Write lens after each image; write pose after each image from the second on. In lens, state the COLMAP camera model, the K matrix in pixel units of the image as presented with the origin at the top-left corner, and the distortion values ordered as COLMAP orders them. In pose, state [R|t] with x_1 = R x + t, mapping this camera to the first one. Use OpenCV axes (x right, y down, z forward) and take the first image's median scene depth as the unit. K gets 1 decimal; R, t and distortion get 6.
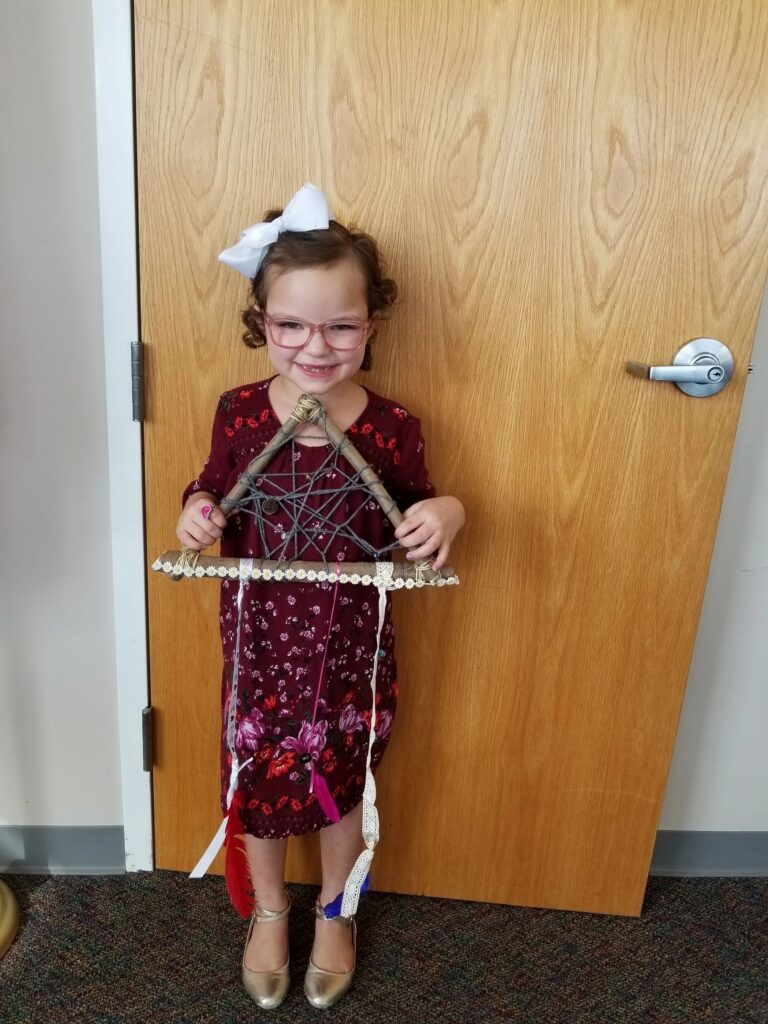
lens RADIAL K [[810.3, 0, 383.5], [0, 810.3, 509.7], [0, 0, 1]] dist [-0.007402, 0.000979]
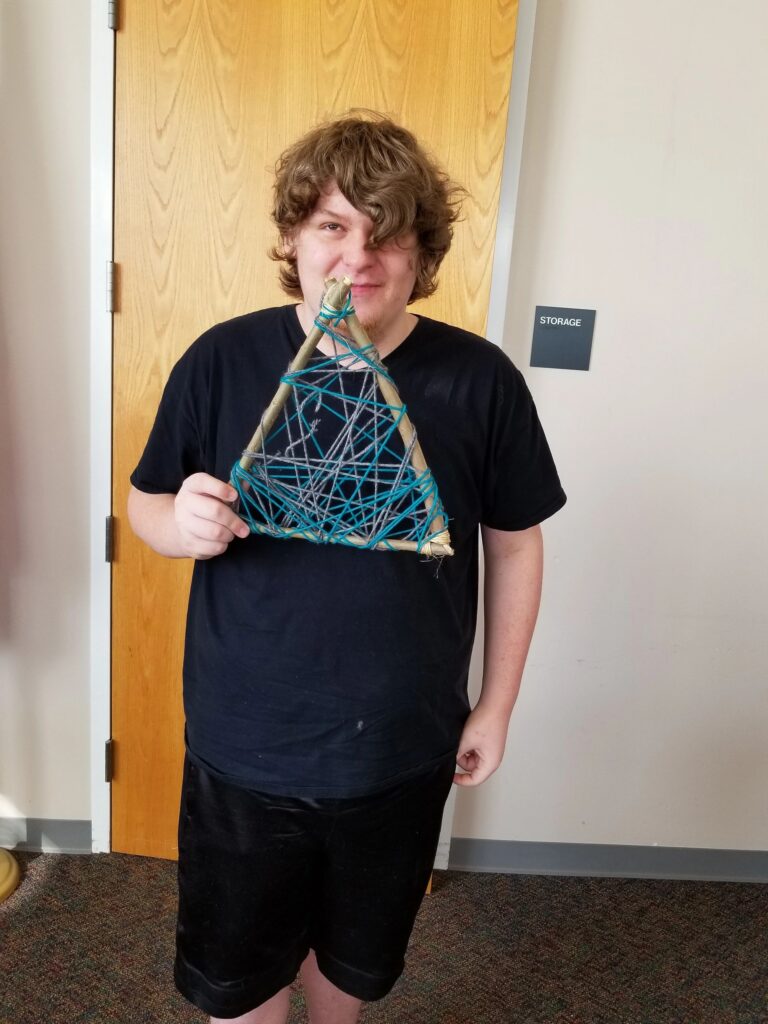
lens RADIAL K [[810.3, 0, 386.8], [0, 810.3, 502.7], [0, 0, 1]] dist [-0.007402, 0.000979]
pose [[0.999417, 0.018222, -0.028878, 0.324684], [-0.020854, 0.995388, -0.093633, -0.088389], [0.027039, 0.094181, 0.995188, -0.675259]]
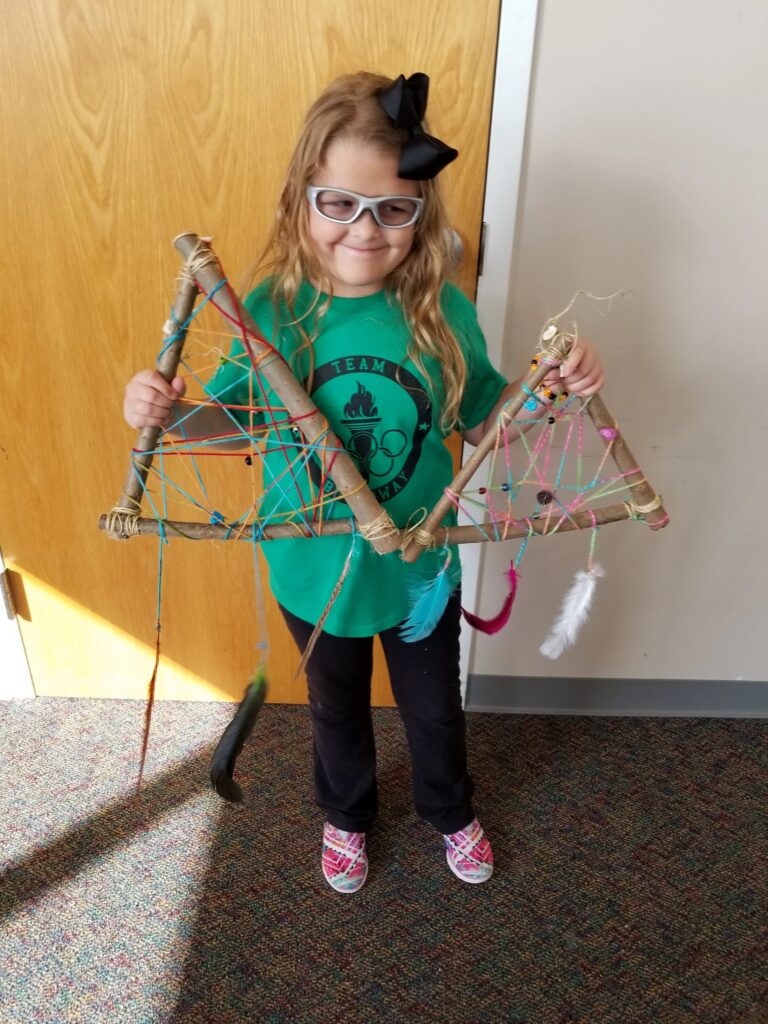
lens RADIAL K [[810.3, 0, 383.4], [0, 810.3, 475.2], [0, 0, 1]] dist [-0.007402, 0.000979]
pose [[0.997417, 0.008007, -0.071376, 0.383634], [0.005260, 0.982954, 0.183779, -0.104391], [0.071631, -0.183679, 0.980373, -0.074319]]
